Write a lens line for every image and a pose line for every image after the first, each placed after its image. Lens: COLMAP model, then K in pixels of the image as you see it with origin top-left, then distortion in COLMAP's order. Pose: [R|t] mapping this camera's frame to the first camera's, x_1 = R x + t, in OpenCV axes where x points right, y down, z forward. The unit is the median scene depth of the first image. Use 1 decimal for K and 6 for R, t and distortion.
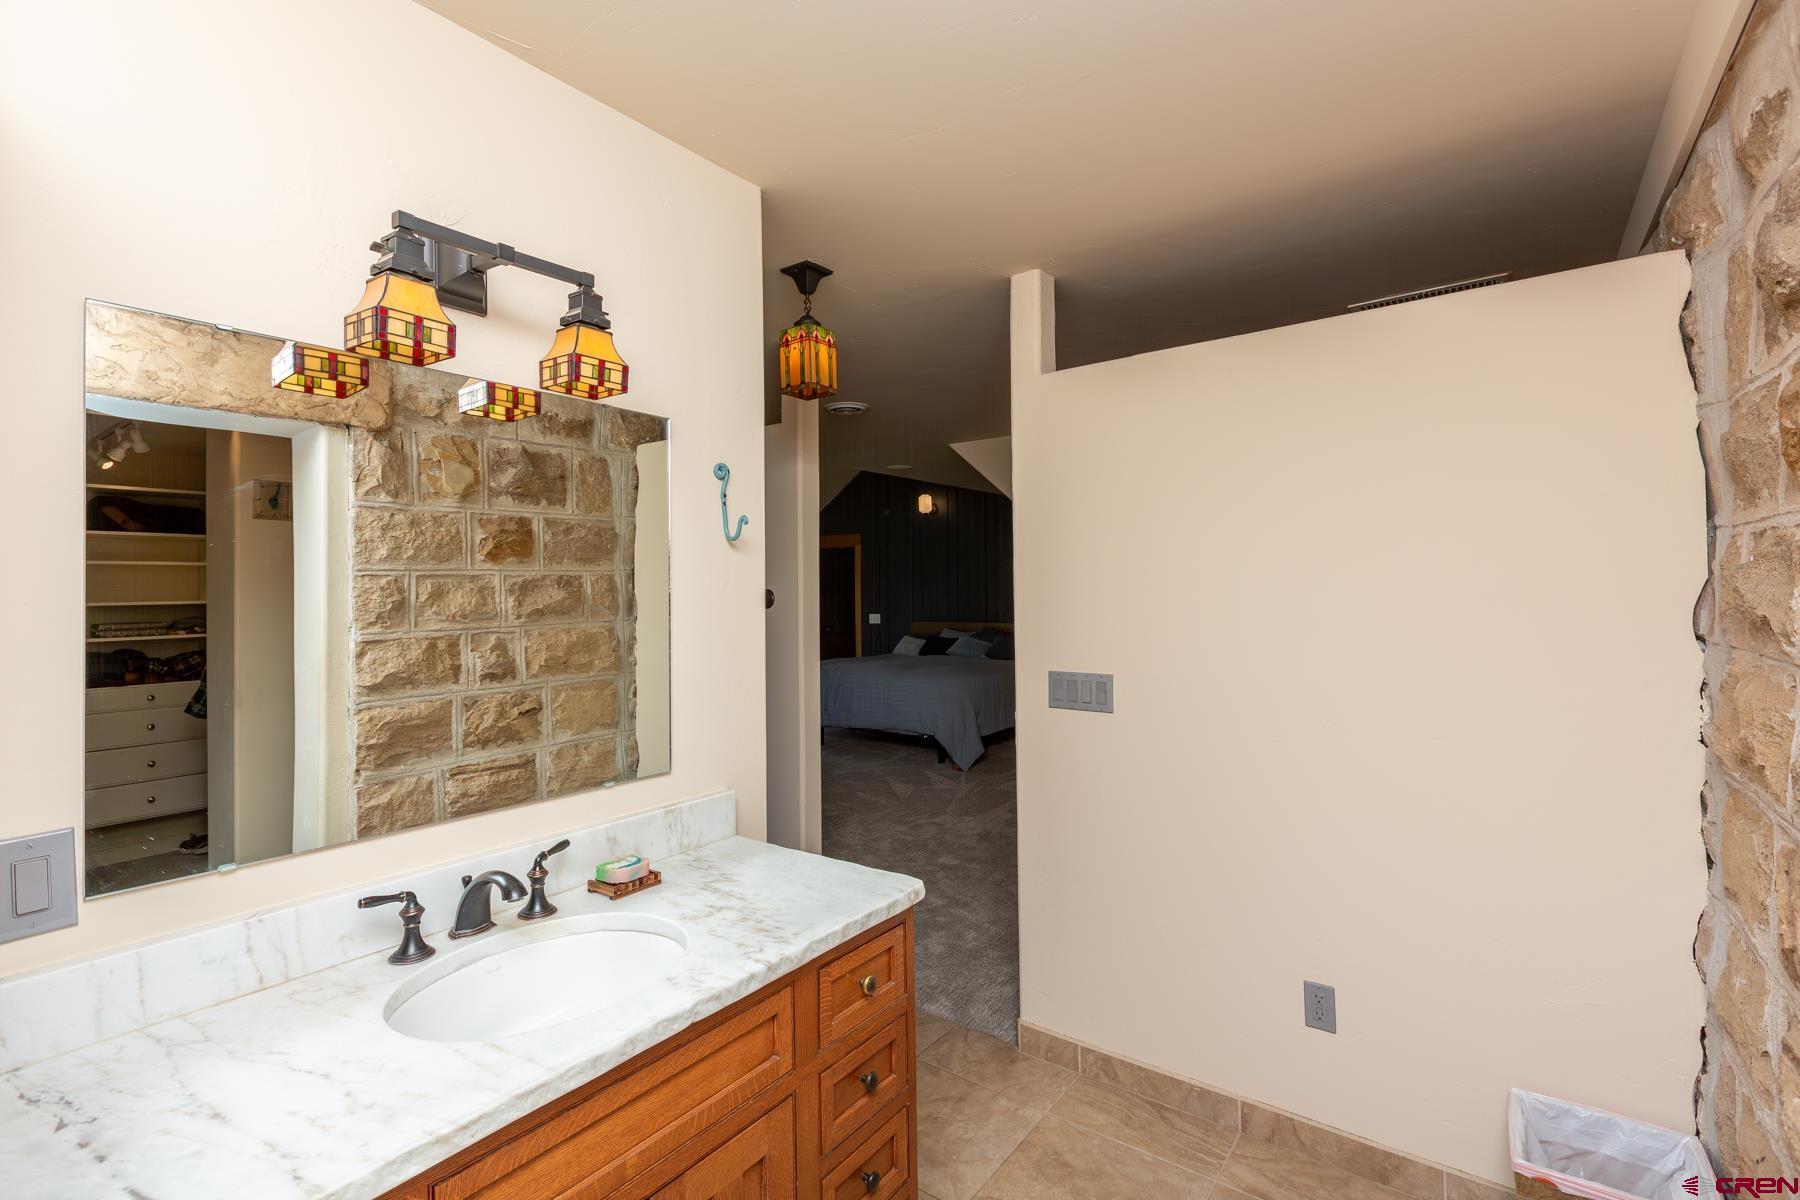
lens RADIAL K [[818.2, 0, 887.5], [0, 818.2, 587.1], [0, 0, 1]] dist [0.003452, 0.000429]
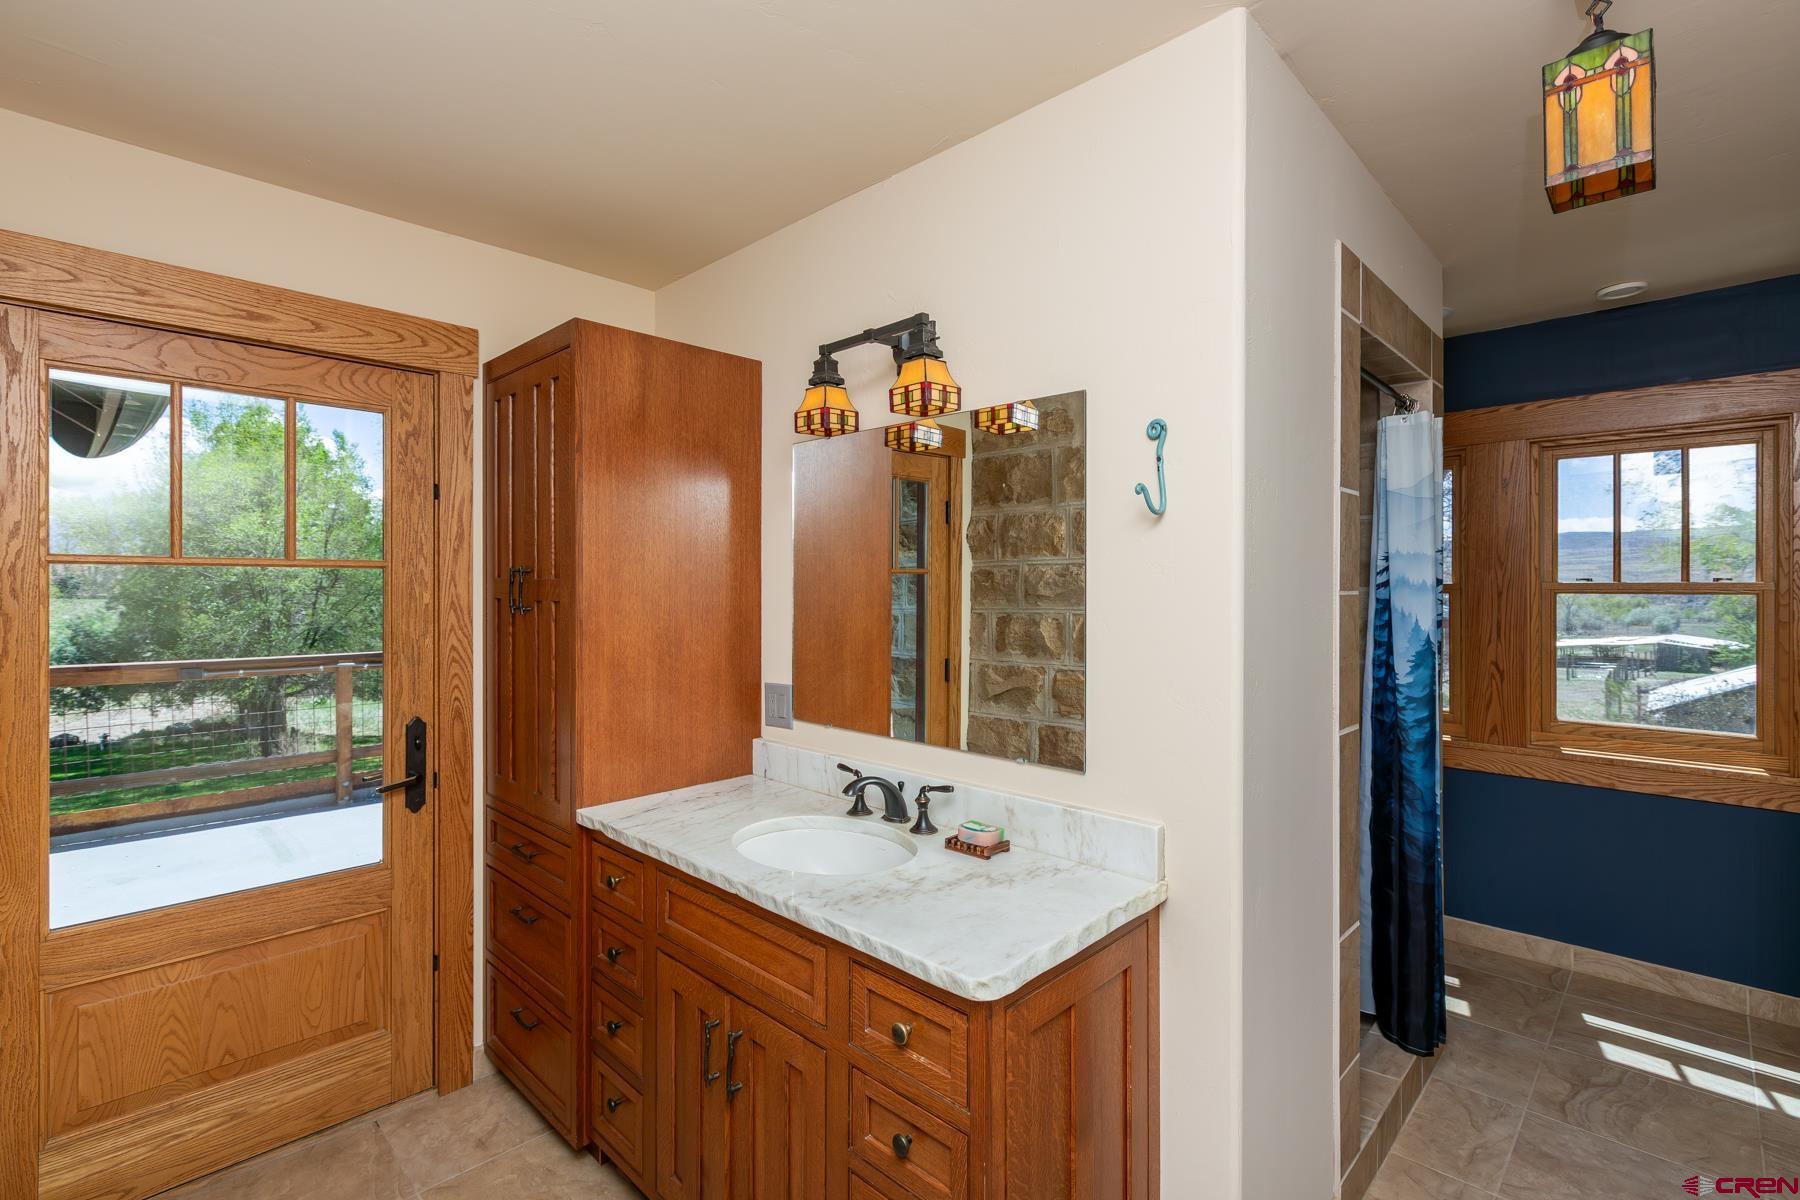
lens RADIAL K [[818.2, 0, 887.4], [0, 818.2, 595.9], [0, 0, 1]] dist [0.003452, 0.000429]
pose [[-0.127672, 0.023625, -0.991535, 0.825228], [0.005540, 0.999718, 0.023107, 0.002683], [0.991801, -0.002543, -0.127767, 1.095226]]
